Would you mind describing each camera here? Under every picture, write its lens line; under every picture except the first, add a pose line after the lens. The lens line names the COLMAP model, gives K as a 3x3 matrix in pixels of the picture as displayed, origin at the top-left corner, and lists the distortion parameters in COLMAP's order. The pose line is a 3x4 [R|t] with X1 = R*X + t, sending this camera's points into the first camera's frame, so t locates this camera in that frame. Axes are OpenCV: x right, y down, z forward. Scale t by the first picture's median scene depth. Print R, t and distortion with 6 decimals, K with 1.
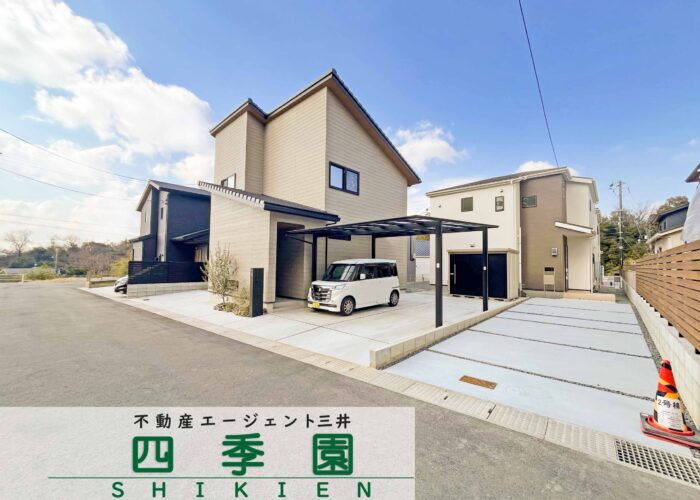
lens RADIAL K [[282.8, 0, 347.2], [0, 282.8, 251.3], [0, 0, 1]] dist [-0.003272, -0.000269]
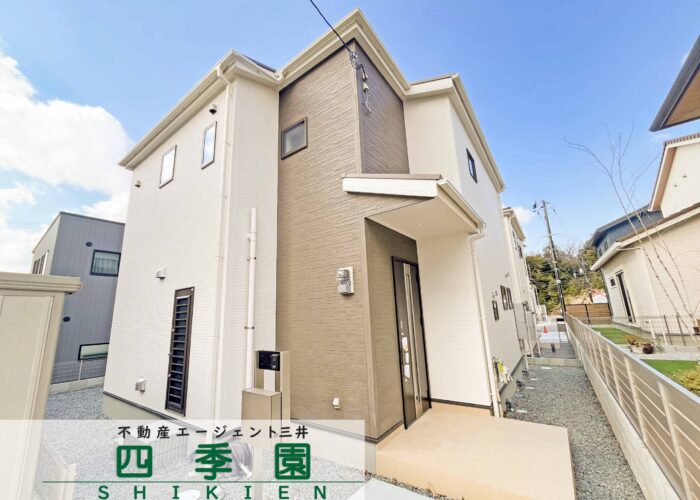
lens RADIAL K [[282.2, 0, 346.9], [0, 282.2, 248.9], [0, 0, 1]] dist [0.000087, -0.000002]
pose [[0.990496, -0.023454, 0.135527, 0.156128], [0.047431, 0.983156, -0.176504, 0.004792], [-0.129104, 0.181255, 0.974925, 0.161691]]
